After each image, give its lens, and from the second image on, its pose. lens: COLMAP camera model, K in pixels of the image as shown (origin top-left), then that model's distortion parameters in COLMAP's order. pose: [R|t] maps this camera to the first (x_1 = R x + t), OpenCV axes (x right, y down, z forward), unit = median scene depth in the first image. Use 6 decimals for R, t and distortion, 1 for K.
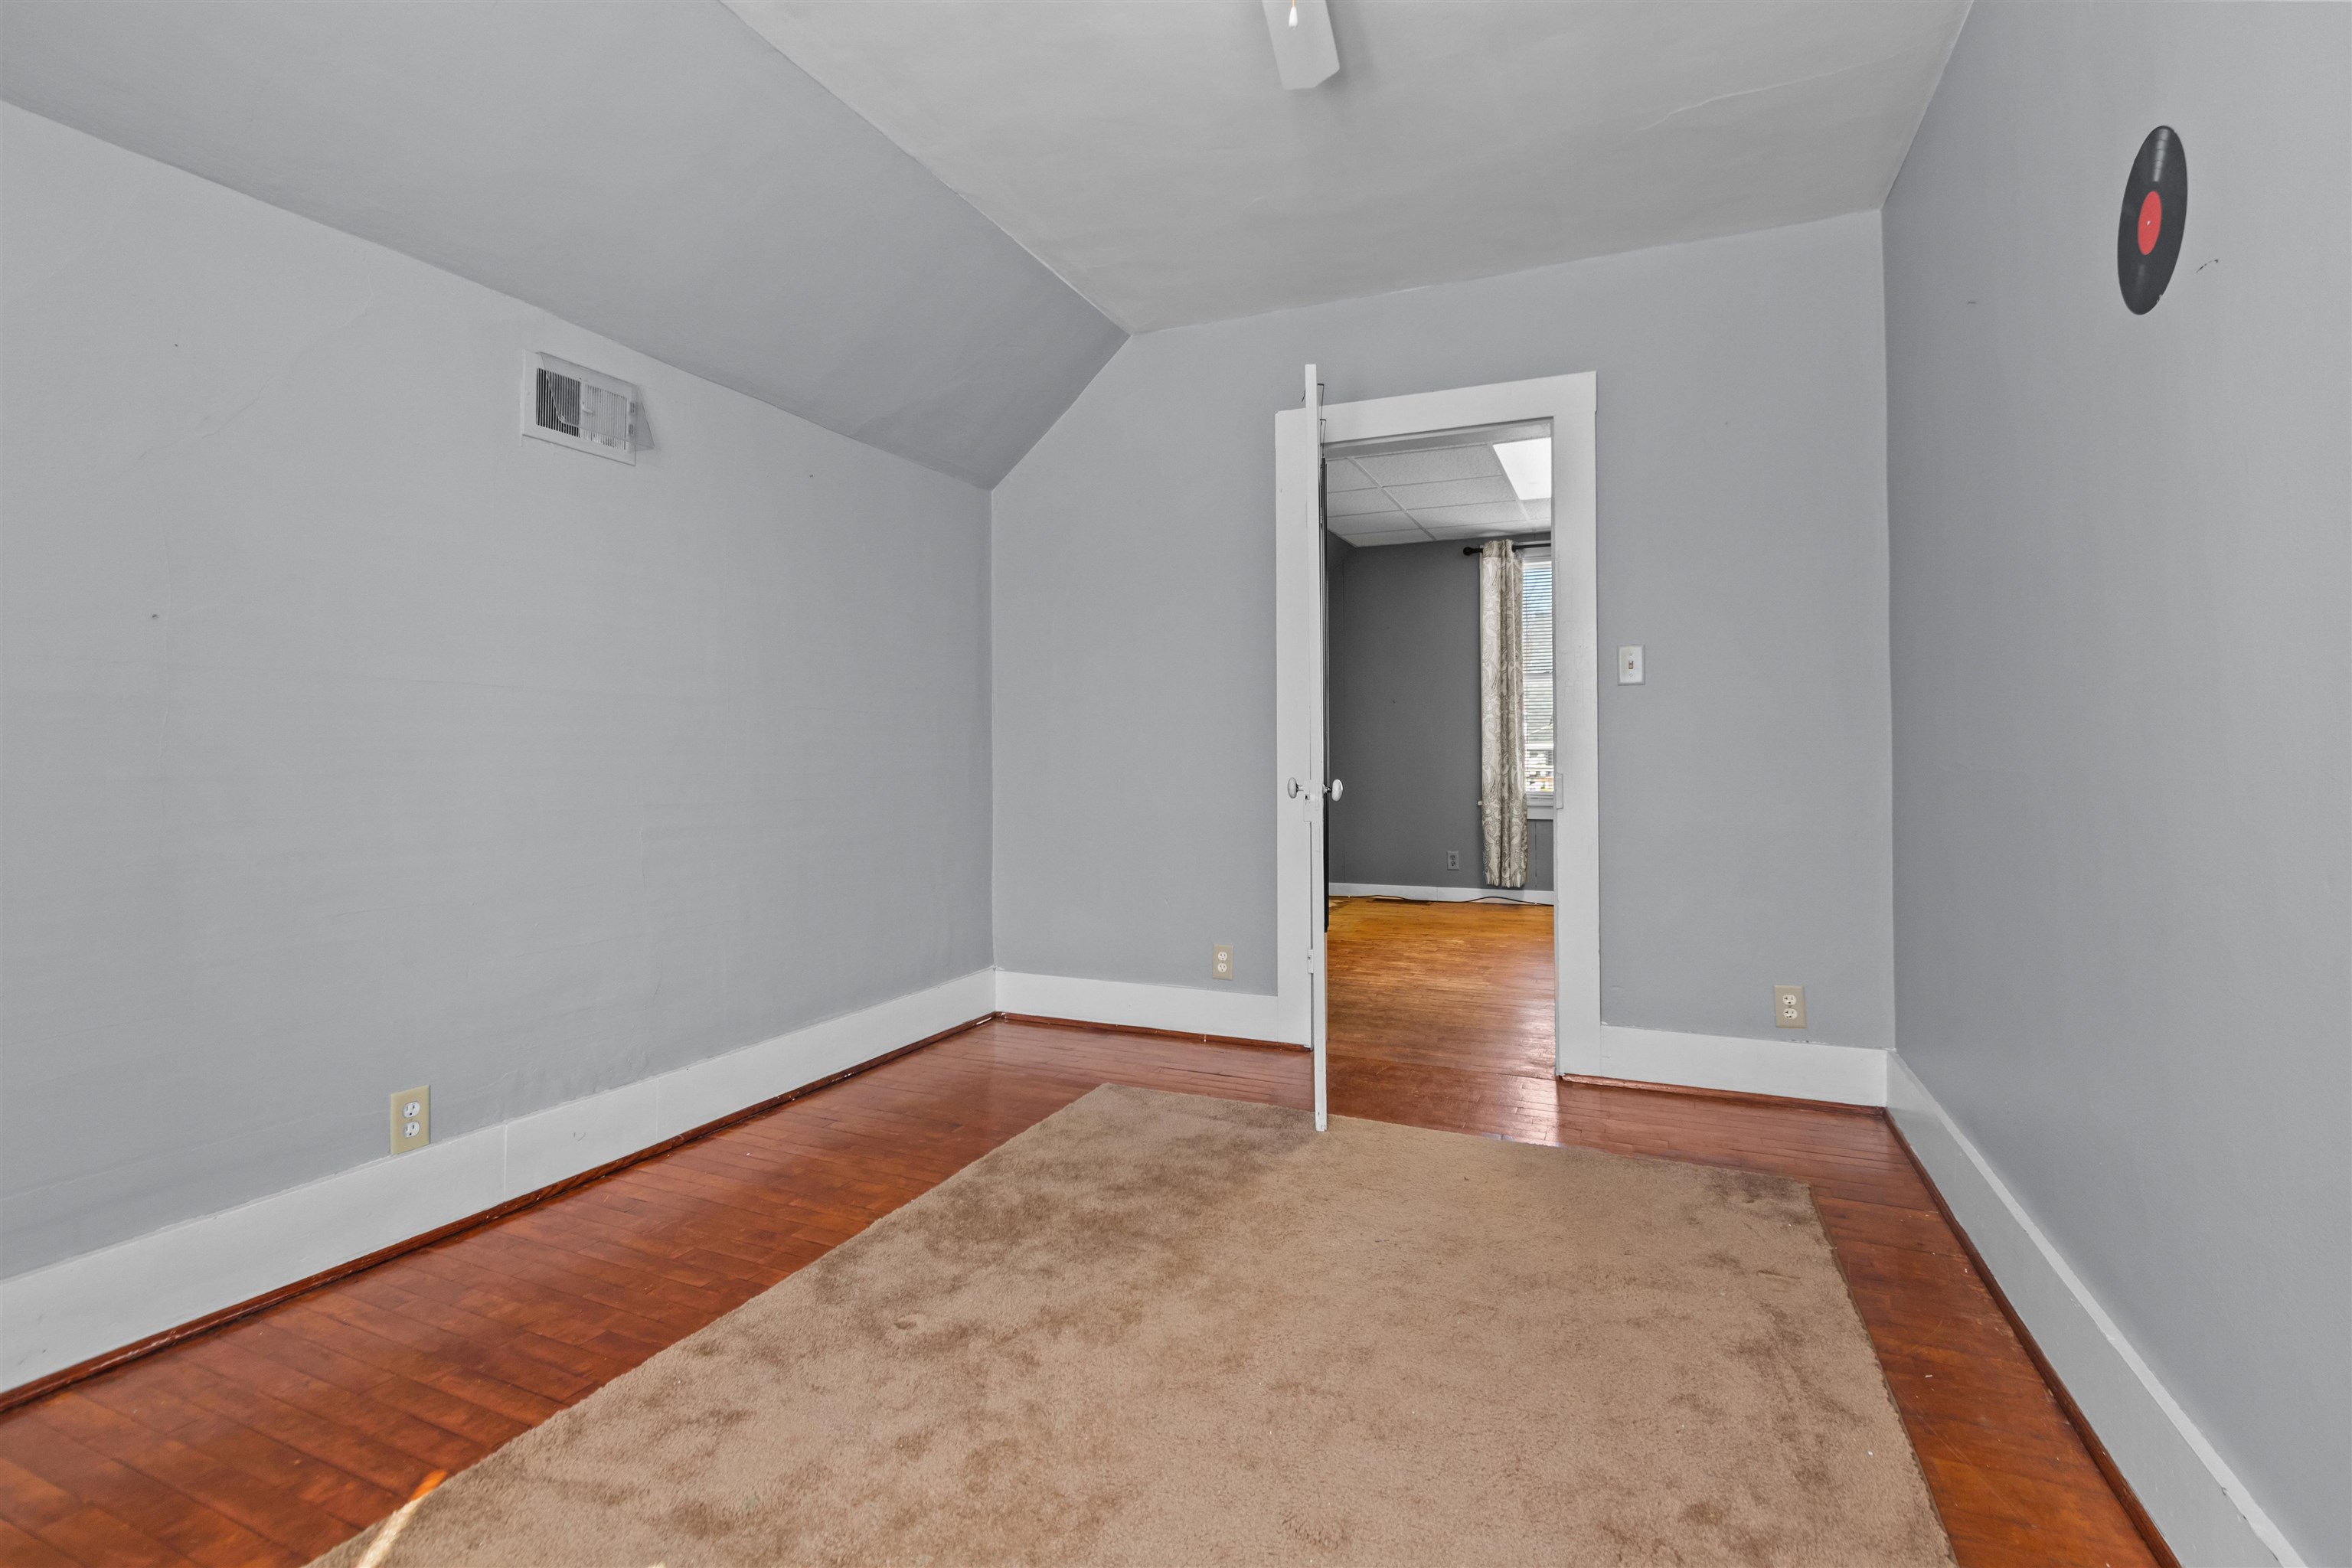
lens RADIAL K [[1100.6, 0, 1177.7], [0, 1100.6, 752.8], [0, 0, 1]] dist [0.002774, 0.000257]
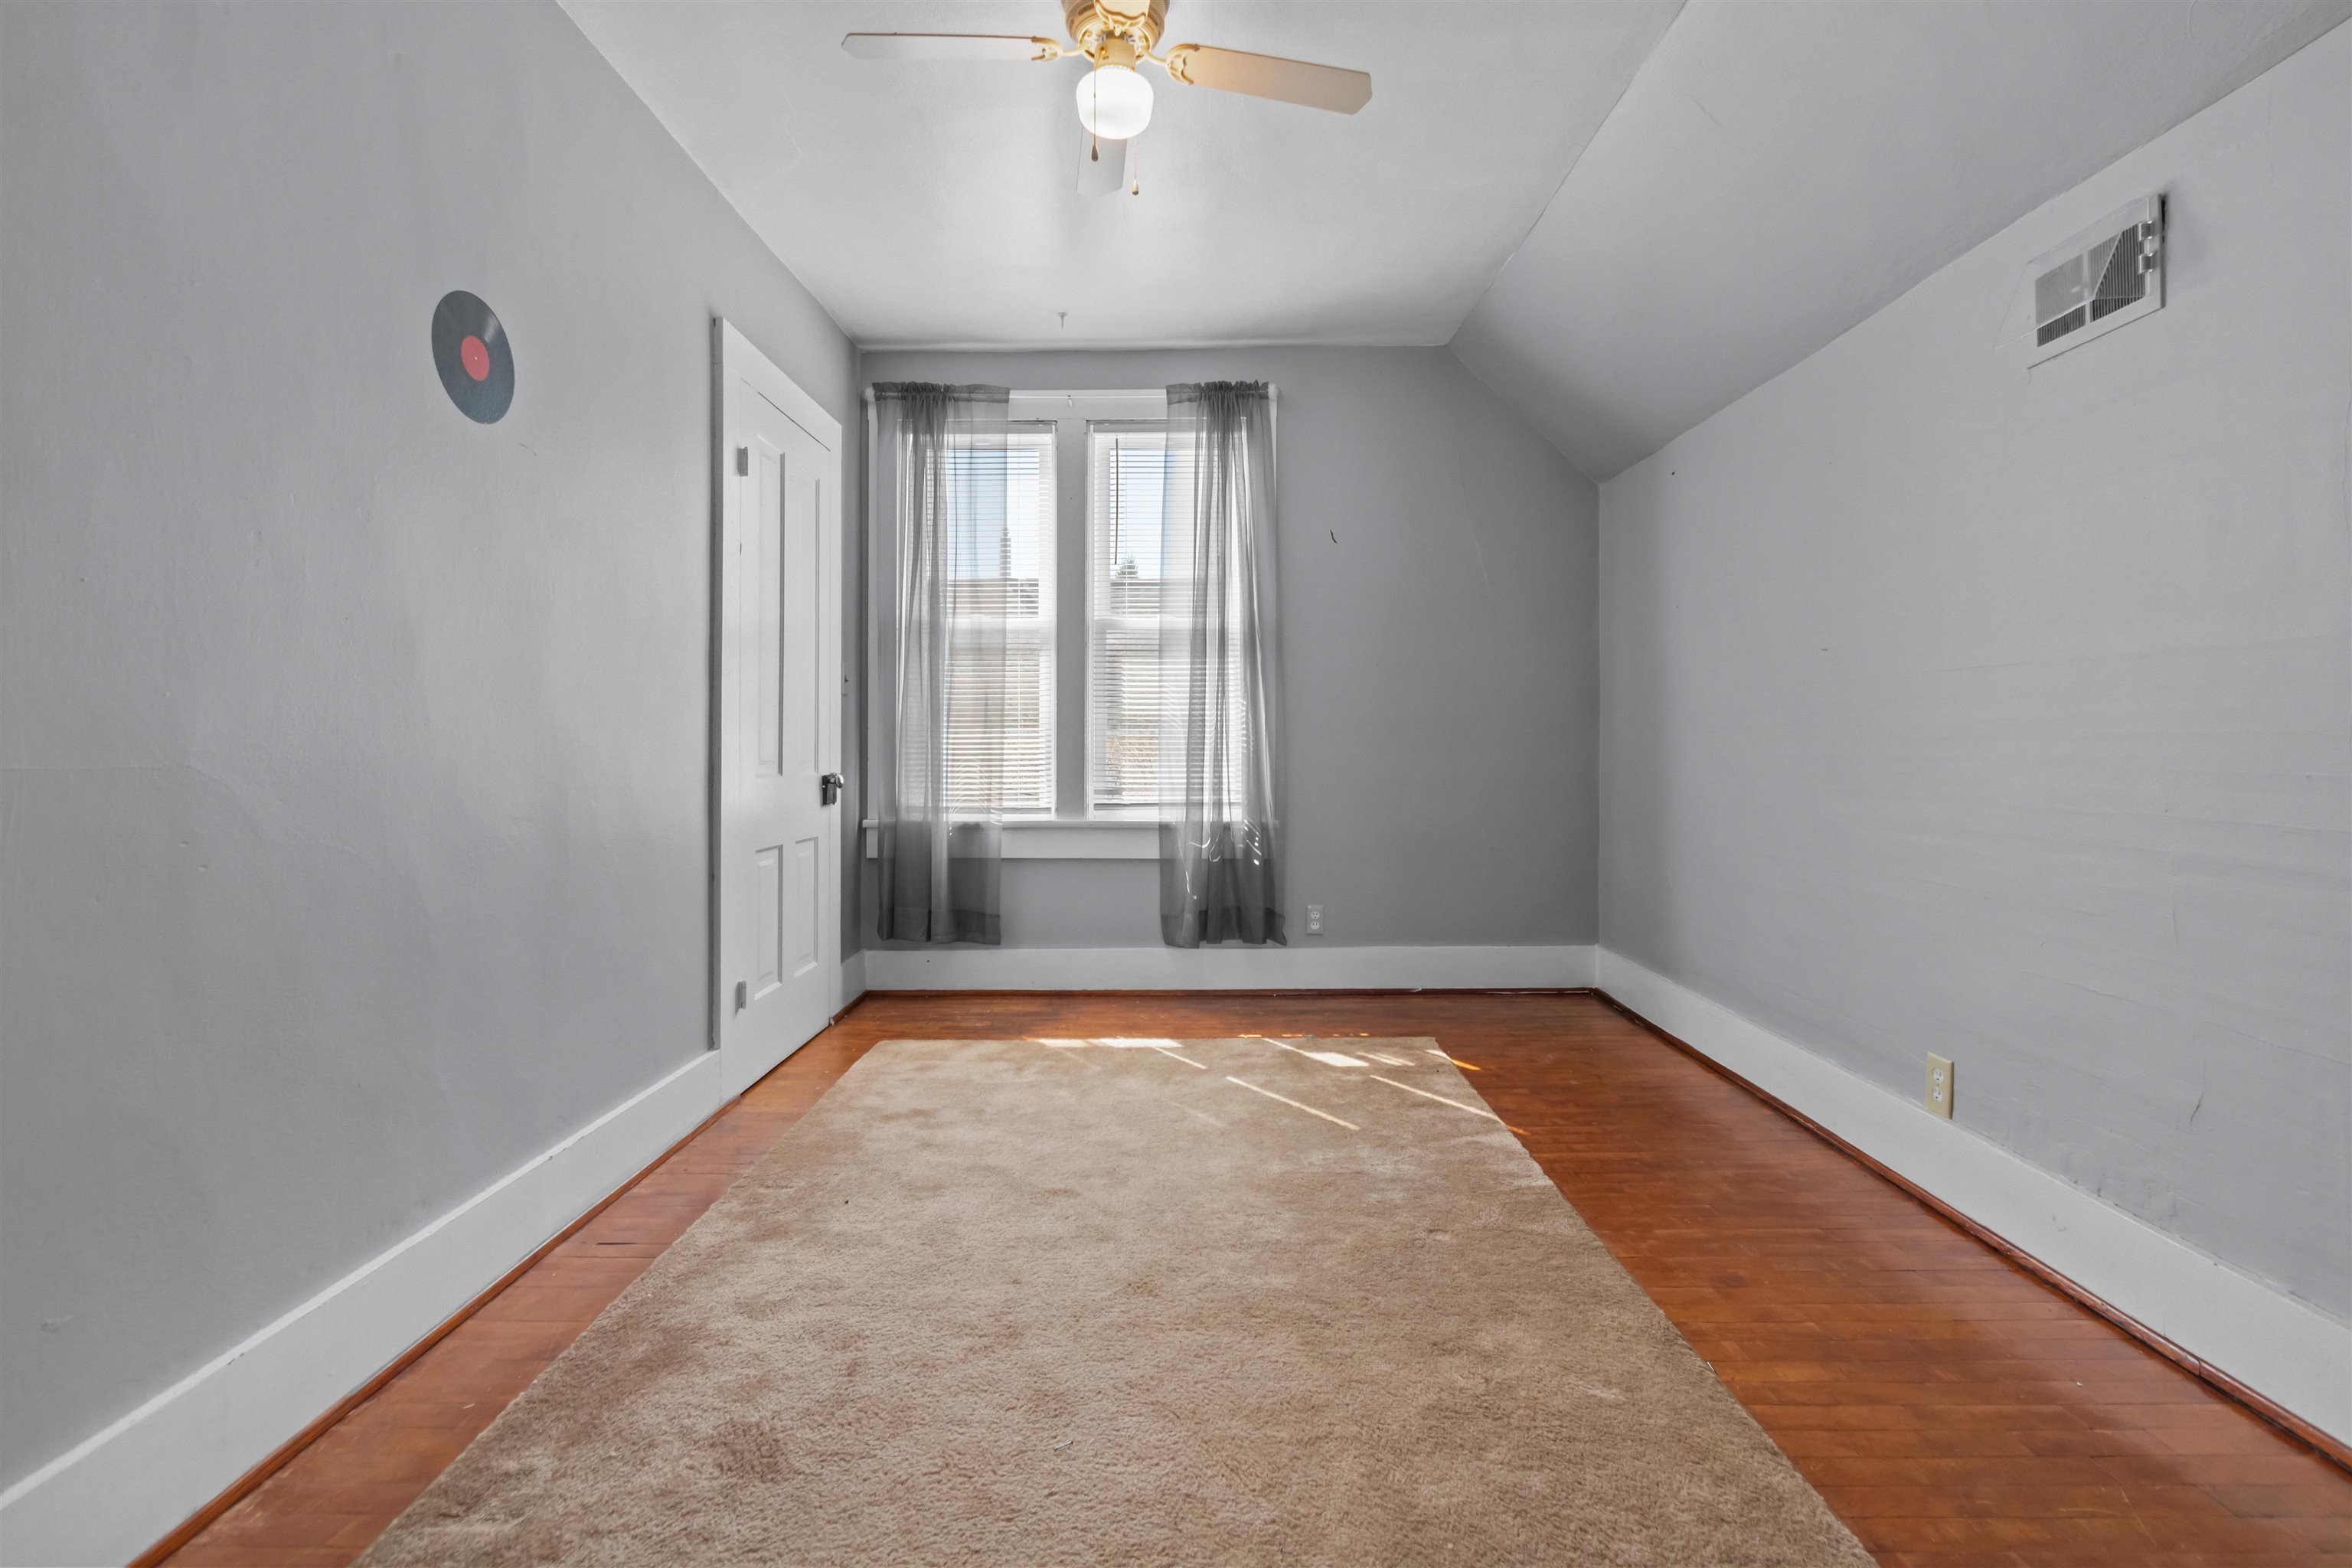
lens RADIAL K [[1100.6, 0, 1177.7], [0, 1100.6, 752.8], [0, 0, 1]] dist [0.002774, 0.000257]
pose [[-0.927140, 0.001677, -0.374712, 0.387134], [0.002915, 0.999992, -0.002739, 0.012165], [0.374704, -0.003632, -0.927137, 1.720622]]
